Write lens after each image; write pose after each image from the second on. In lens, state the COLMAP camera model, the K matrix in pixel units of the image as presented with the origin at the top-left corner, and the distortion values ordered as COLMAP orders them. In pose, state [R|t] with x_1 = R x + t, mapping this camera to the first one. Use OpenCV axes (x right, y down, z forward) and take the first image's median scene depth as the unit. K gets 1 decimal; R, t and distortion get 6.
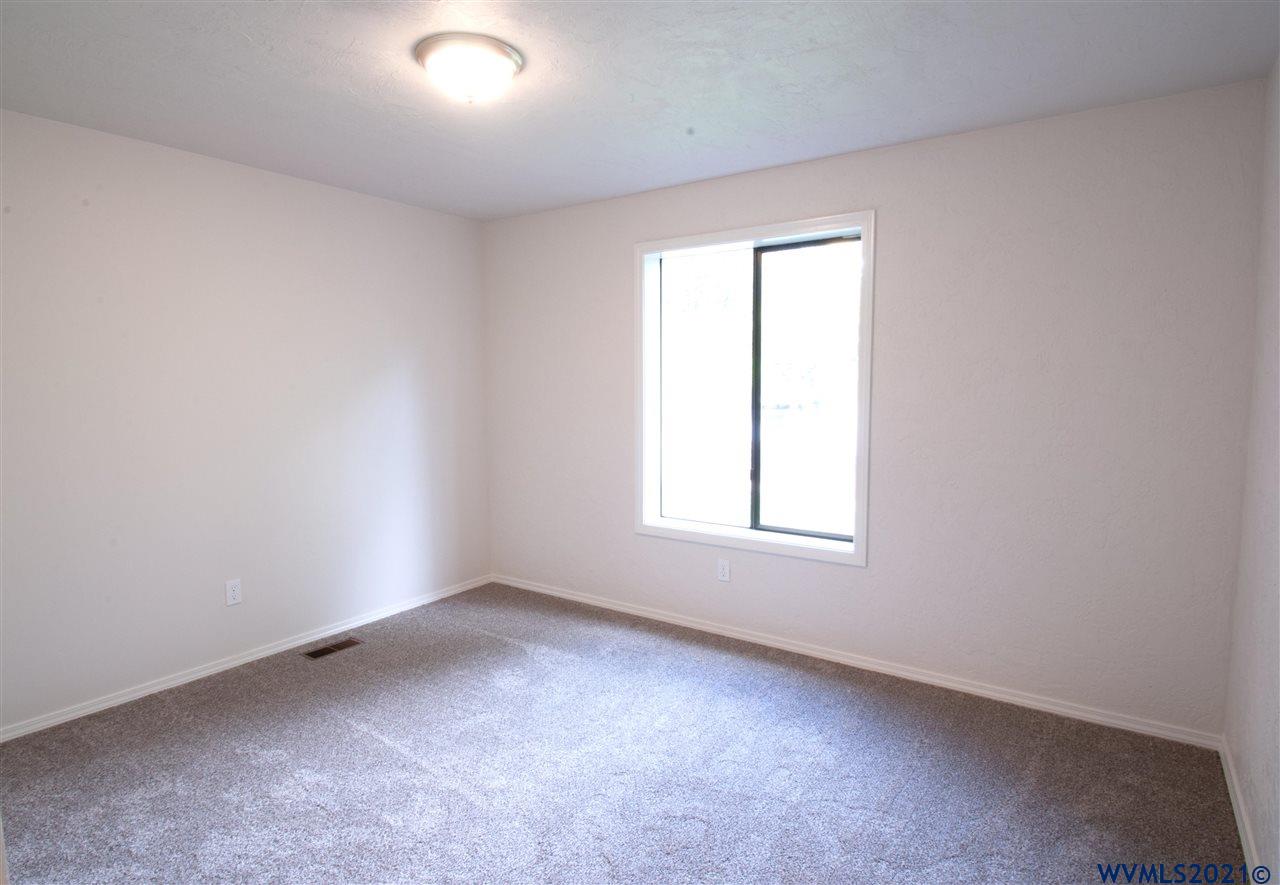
lens RADIAL K [[735.1, 0, 637.6], [0, 735.1, 444.9], [0, 0, 1]] dist [0.002069, -0.000031]
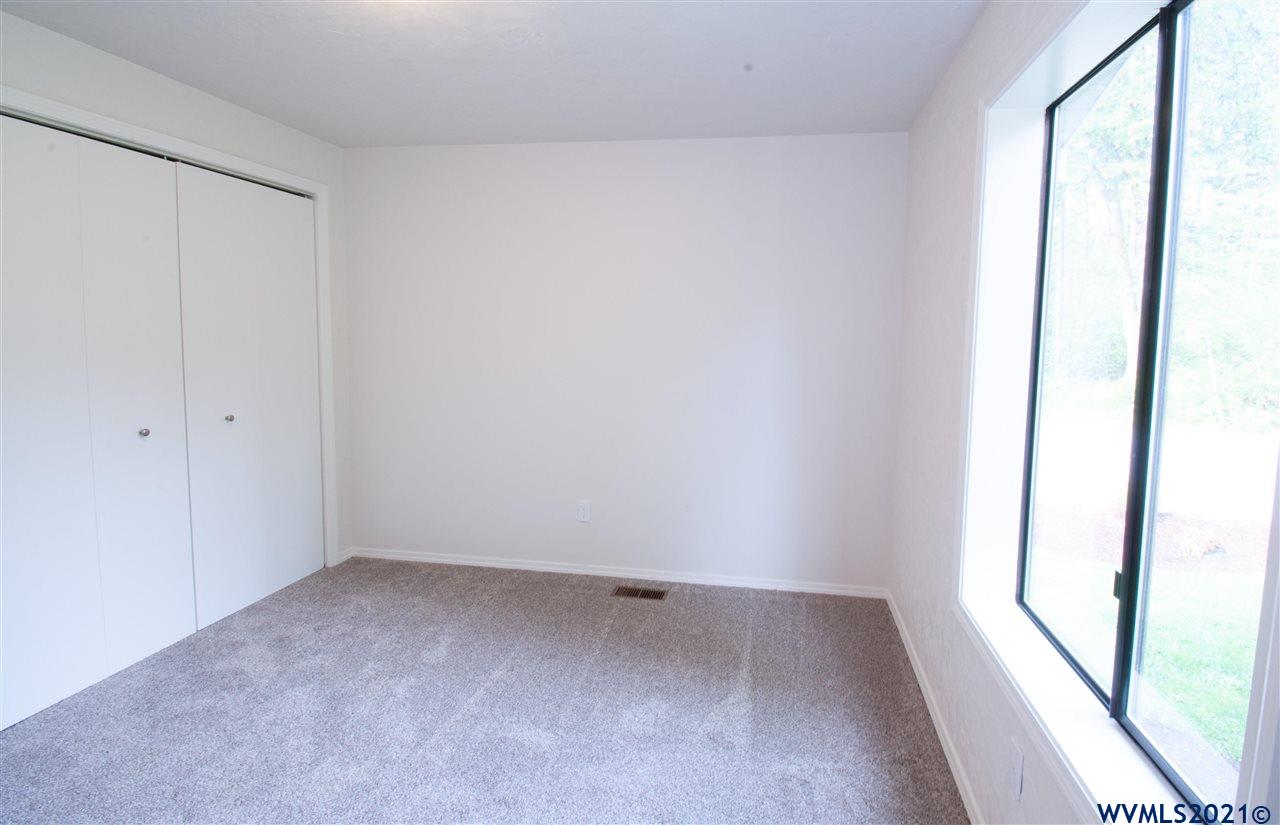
lens RADIAL K [[661.4, 0, 642.4], [0, 661.4, 415.9], [0, 0, 1]] dist [0.001783, -0.000040]
pose [[0.395853, 0.131180, -0.908896, 0.341463], [-0.100630, 0.989981, 0.099055, -0.039202], [0.912784, 0.052251, 0.405087, 0.633742]]
